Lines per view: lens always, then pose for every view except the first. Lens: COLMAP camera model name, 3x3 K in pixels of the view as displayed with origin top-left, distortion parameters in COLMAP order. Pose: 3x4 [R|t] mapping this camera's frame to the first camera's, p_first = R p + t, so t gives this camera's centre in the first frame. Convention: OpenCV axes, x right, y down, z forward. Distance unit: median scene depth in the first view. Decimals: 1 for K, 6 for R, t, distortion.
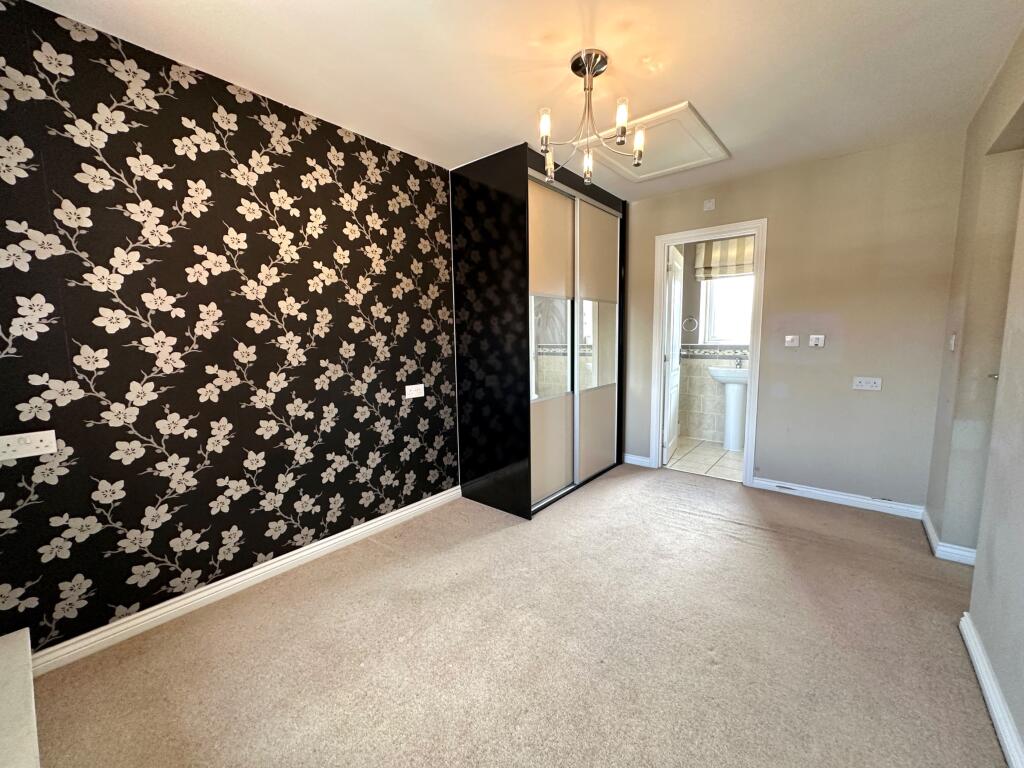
lens RADIAL K [[413.6, 0, 522.1], [0, 413.6, 384.4], [0, 0, 1]] dist [-0.006648, -0.000276]
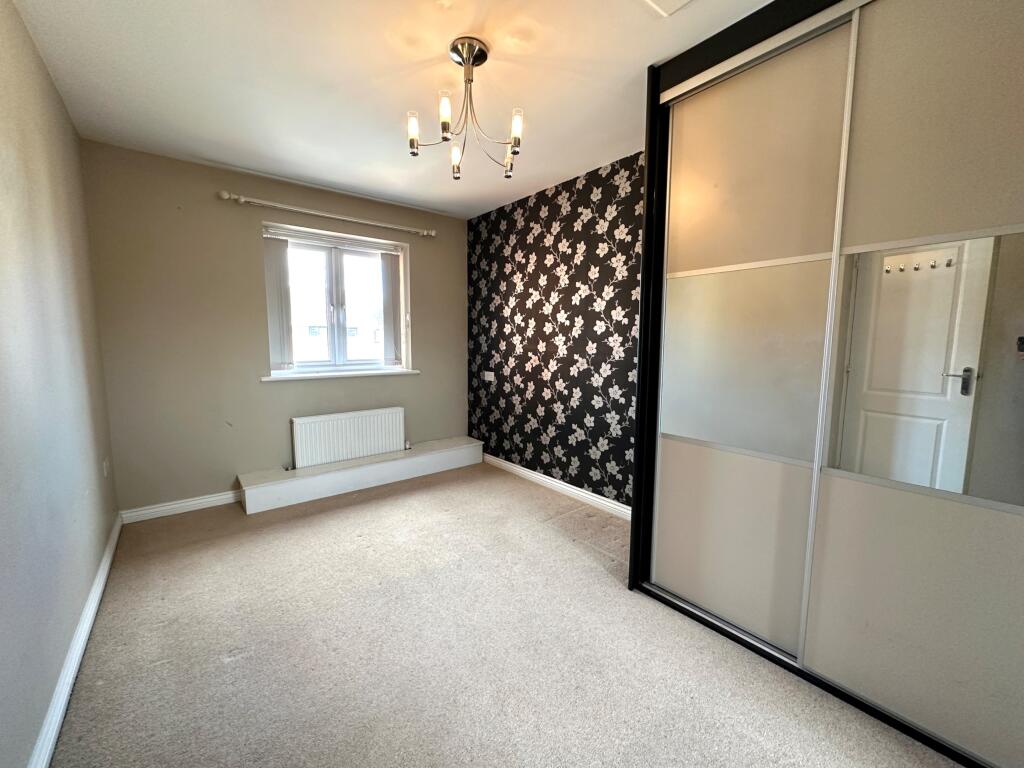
lens RADIAL K [[413.6, 0, 520.2], [0, 413.6, 383.9], [0, 0, 1]] dist [-0.006648, -0.000276]
pose [[-0.220896, 0.115062, -0.968486, 0.896182], [-0.117619, 0.982626, 0.143569, -0.139283], [0.968179, 0.145626, -0.203525, 1.131132]]
